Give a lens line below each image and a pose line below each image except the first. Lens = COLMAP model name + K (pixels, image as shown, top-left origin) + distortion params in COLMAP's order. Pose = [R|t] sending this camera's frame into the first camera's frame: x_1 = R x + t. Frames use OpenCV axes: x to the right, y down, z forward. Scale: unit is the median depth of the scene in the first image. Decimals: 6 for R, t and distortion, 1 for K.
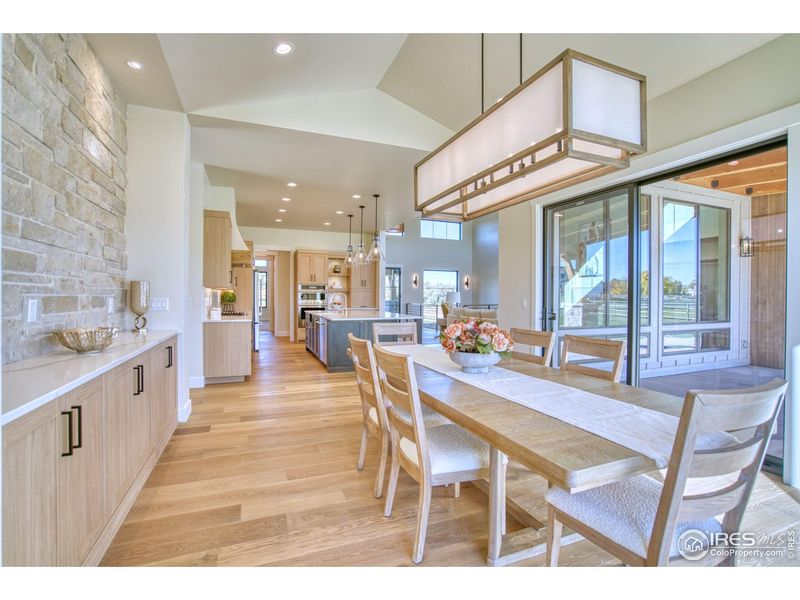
lens RADIAL K [[373.5, 0, 399.2], [0, 373.5, 297.4], [0, 0, 1]] dist [-0.024790, 0.000469]
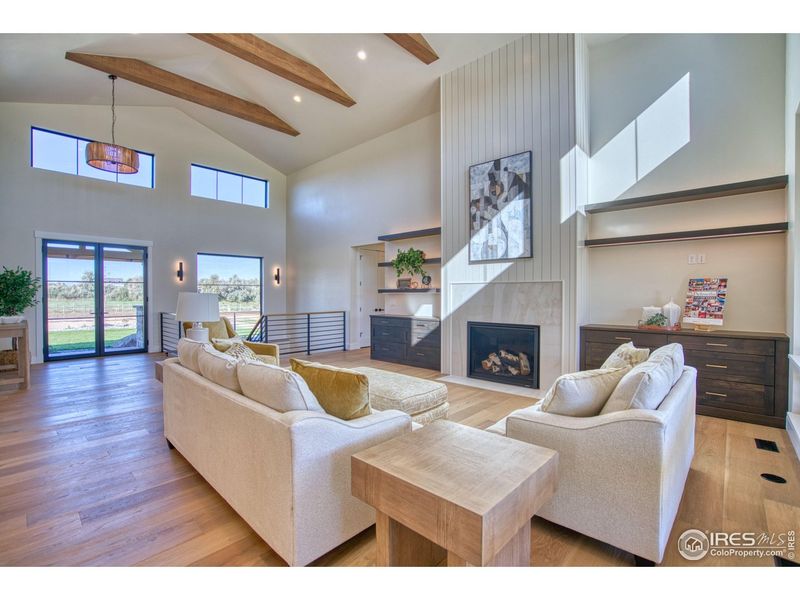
lens RADIAL K [[373.5, 0, 391.9], [0, 373.5, 297.8], [0, 0, 1]] dist [-0.024790, 0.000469]
pose [[0.908497, -0.010580, 0.417758, 0.100647], [0.007655, 0.999933, 0.008676, -0.007607], [-0.417822, -0.004684, 0.908517, 0.368883]]
